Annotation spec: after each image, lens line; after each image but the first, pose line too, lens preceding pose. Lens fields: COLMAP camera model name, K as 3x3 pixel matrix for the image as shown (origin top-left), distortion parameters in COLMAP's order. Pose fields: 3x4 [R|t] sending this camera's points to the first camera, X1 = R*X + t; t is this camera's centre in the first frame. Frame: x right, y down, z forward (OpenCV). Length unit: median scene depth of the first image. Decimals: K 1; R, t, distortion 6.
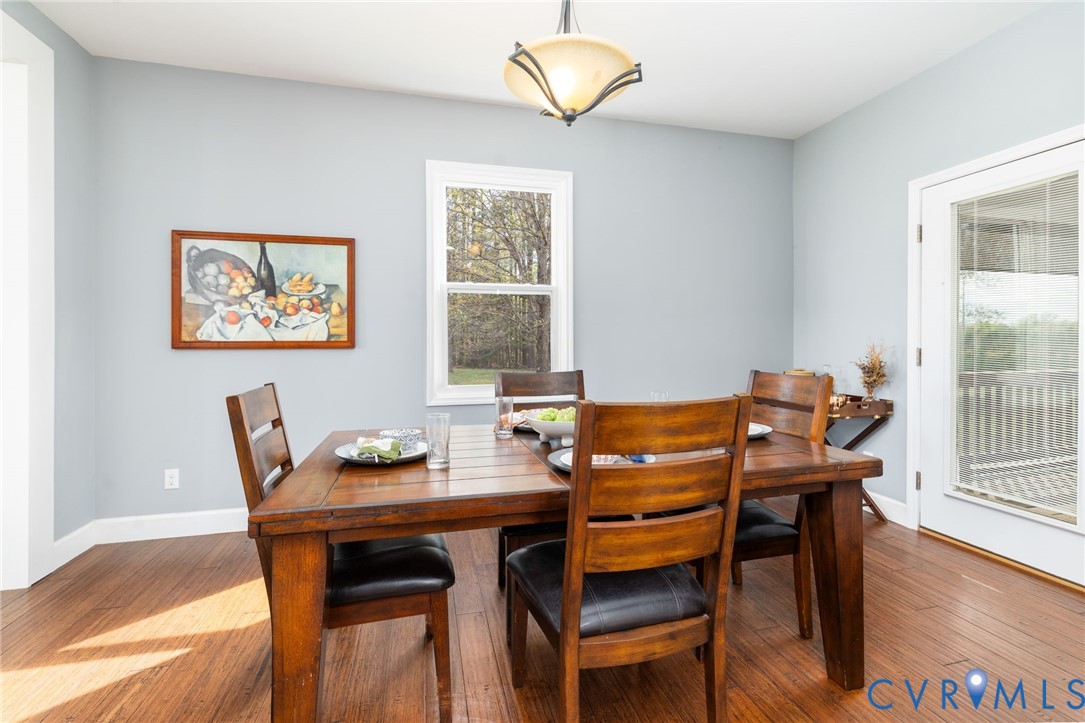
lens RADIAL K [[470.3, 0, 546.2], [0, 470.3, 353.6], [0, 0, 1]] dist [0.011850, -0.000268]
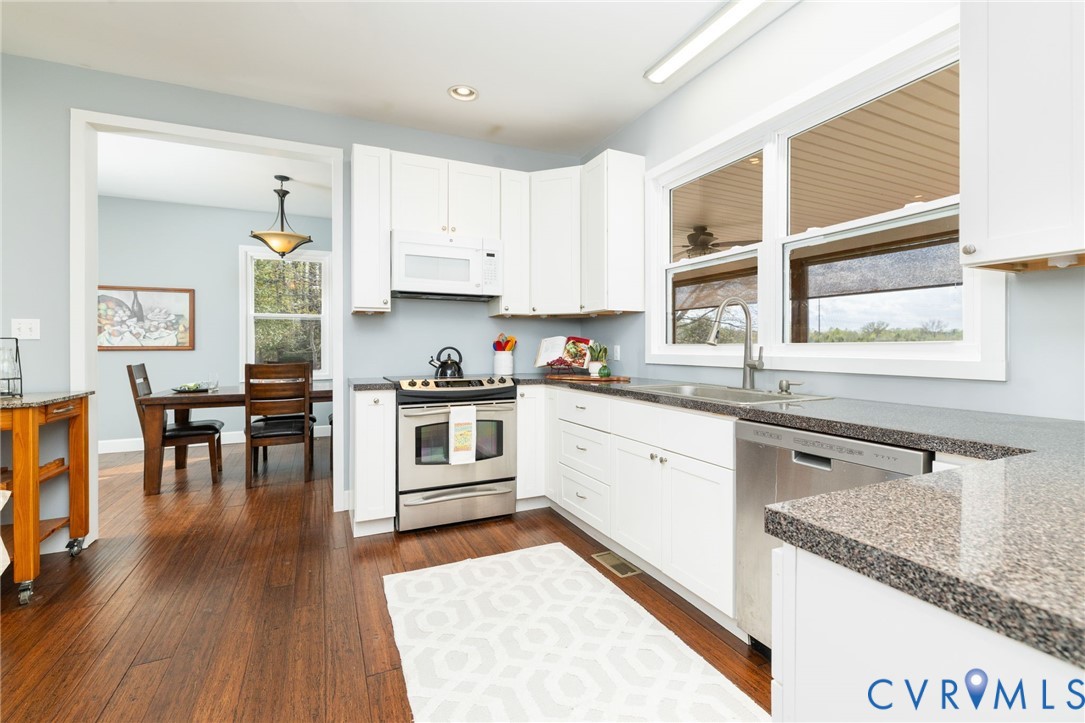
lens RADIAL K [[470.3, 0, 538.9], [0, 470.3, 354.0], [0, 0, 1]] dist [0.011850, -0.000268]
pose [[0.983364, -0.002921, 0.181624, 0.579974], [0.004354, 0.999962, -0.007487, 0.023400], [-0.181596, 0.008154, 0.983340, -1.049025]]
